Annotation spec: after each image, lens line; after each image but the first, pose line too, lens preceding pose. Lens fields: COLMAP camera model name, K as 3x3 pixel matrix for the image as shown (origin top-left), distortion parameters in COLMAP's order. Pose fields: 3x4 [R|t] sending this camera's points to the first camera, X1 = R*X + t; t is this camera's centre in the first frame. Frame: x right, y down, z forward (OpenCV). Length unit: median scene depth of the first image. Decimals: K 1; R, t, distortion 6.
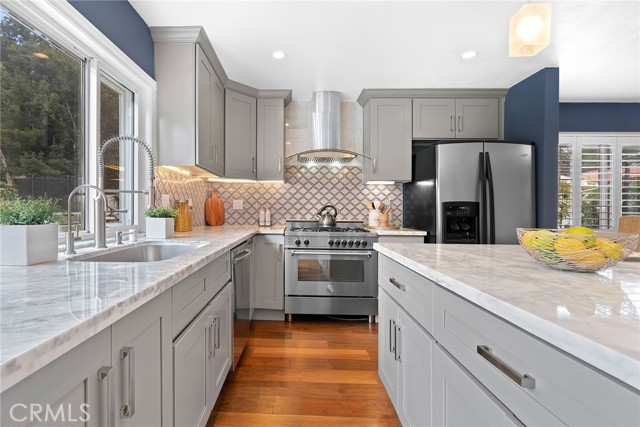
lens RADIAL K [[327.6, 0, 320.6], [0, 327.6, 212.8], [0, 0, 1]] dist [-0.003231, -0.000323]
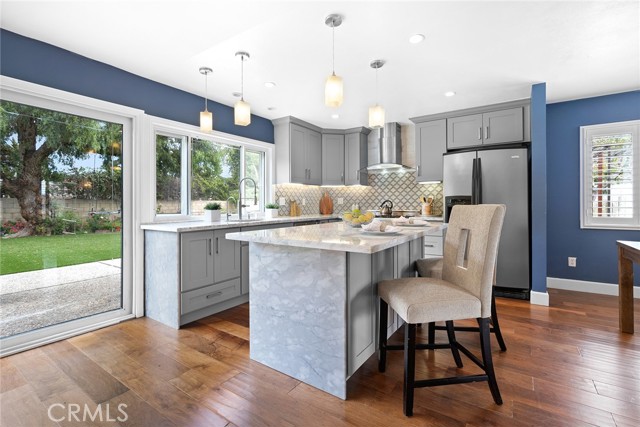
lens RADIAL K [[292.1, 0, 321.1], [0, 292.1, 209.3], [0, 0, 1]] dist [-0.008107, 0.001209]
pose [[0.853741, -0.009004, -0.520621, 0.430737], [0.013443, 0.999898, 0.004751, 0.007109], [0.520525, -0.011055, 0.853775, -0.269906]]
